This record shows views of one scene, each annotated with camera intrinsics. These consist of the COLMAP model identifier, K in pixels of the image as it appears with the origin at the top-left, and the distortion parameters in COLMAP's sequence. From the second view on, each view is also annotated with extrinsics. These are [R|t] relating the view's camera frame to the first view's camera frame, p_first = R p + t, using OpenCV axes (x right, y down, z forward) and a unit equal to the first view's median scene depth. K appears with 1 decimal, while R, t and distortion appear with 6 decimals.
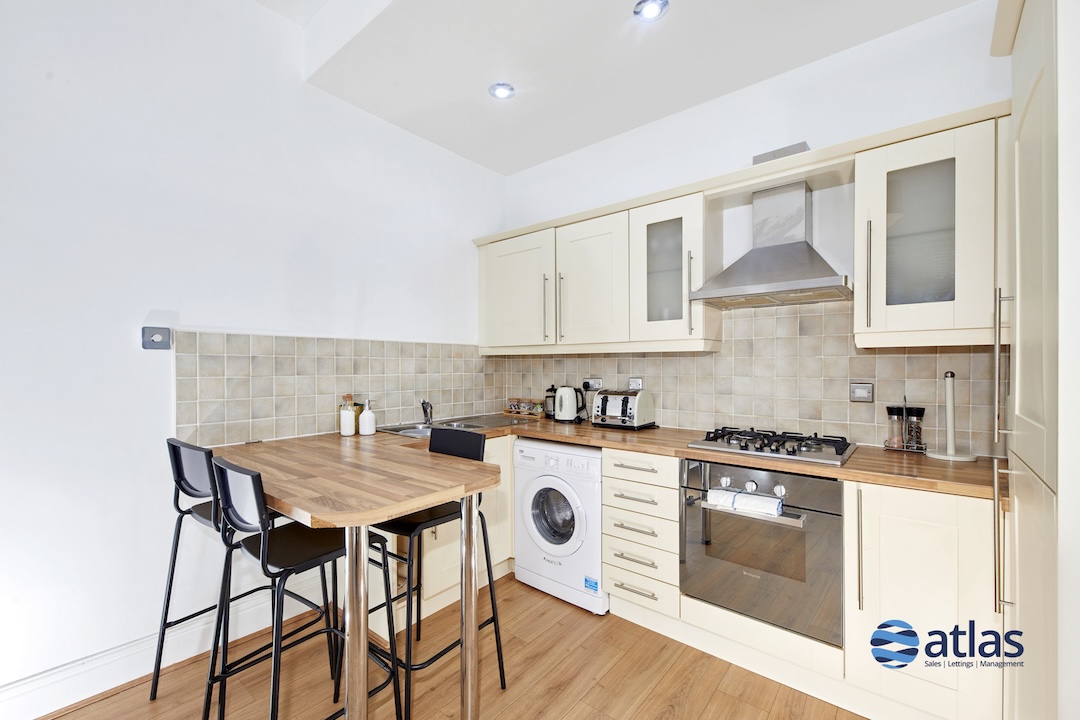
lens RADIAL K [[450.7, 0, 538.8], [0, 450.7, 369.4], [0, 0, 1]] dist [0.001313, 0.000125]
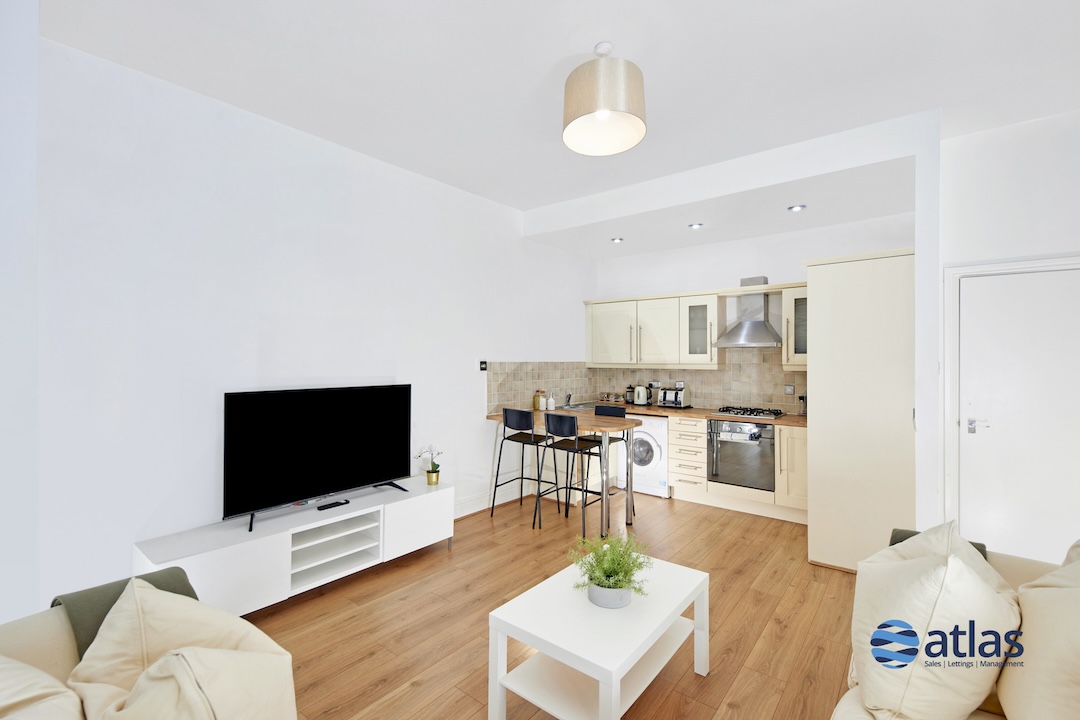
lens RADIAL K [[464.5, 0, 540.0], [0, 464.5, 360.0], [0, 0, 1]] dist [0.000485, 0.000008]
pose [[0.999890, 0.002961, 0.014543, -0.464857], [-0.002857, 0.999970, -0.007170, -0.064981], [-0.014564, 0.007128, 0.999869, -1.088372]]
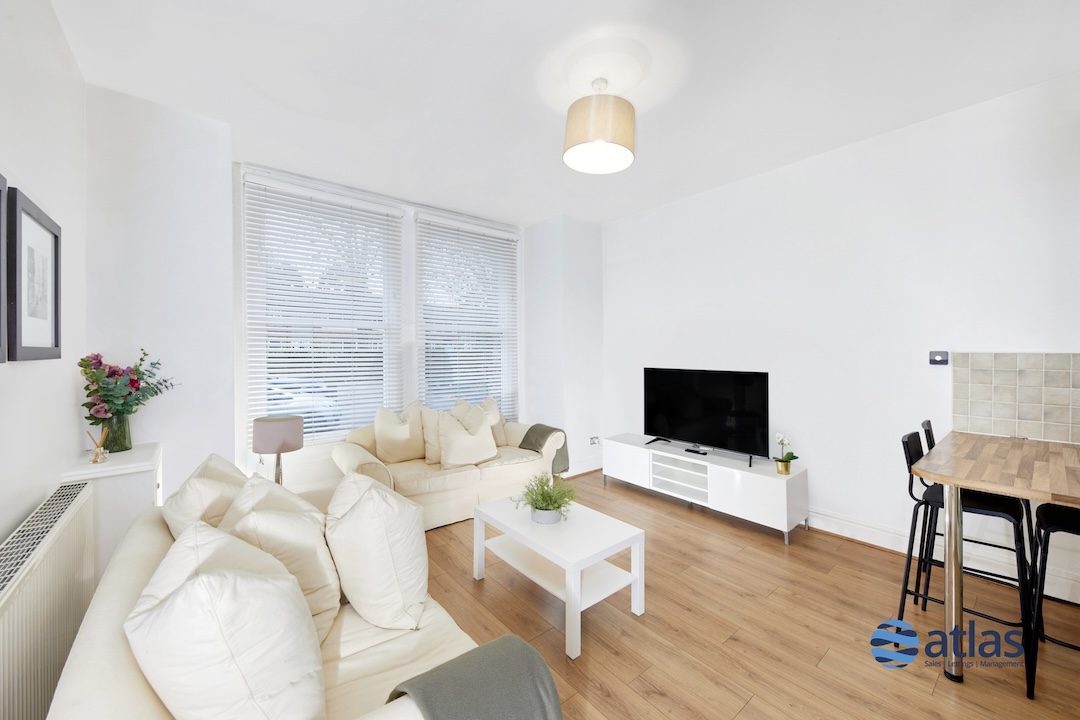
lens RADIAL K [[416.3, 0, 538.3], [0, 416.3, 347.5], [0, 0, 1]] dist [0.001958, 0.000041]
pose [[-0.189893, -0.003456, -0.981799, 0.702133], [-0.004825, 0.999985, -0.002586, -0.075354], [0.981793, 0.004247, -0.189907, -0.096642]]
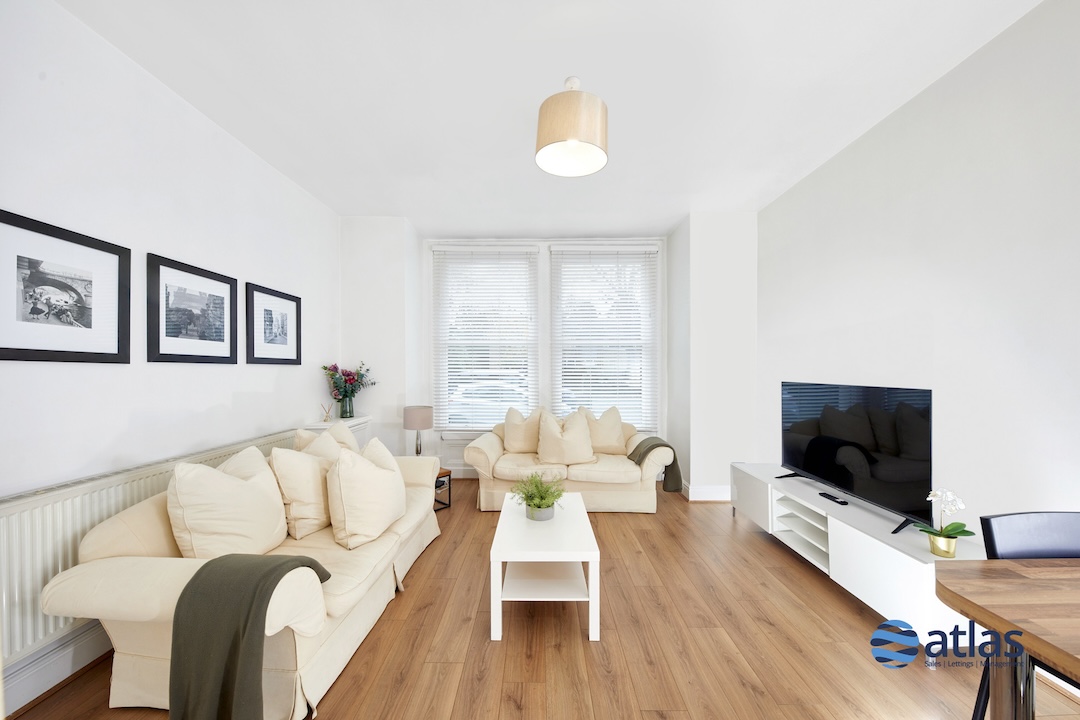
lens RADIAL K [[380.6, 0, 537.0], [0, 380.6, 368.8], [0, 0, 1]] dist [-0.001006, -0.000147]
pose [[-0.775382, 0.003655, -0.631482, 0.314704], [-0.000201, 0.999982, 0.006035, -0.046250], [0.631493, 0.004806, -0.775367, 0.505088]]
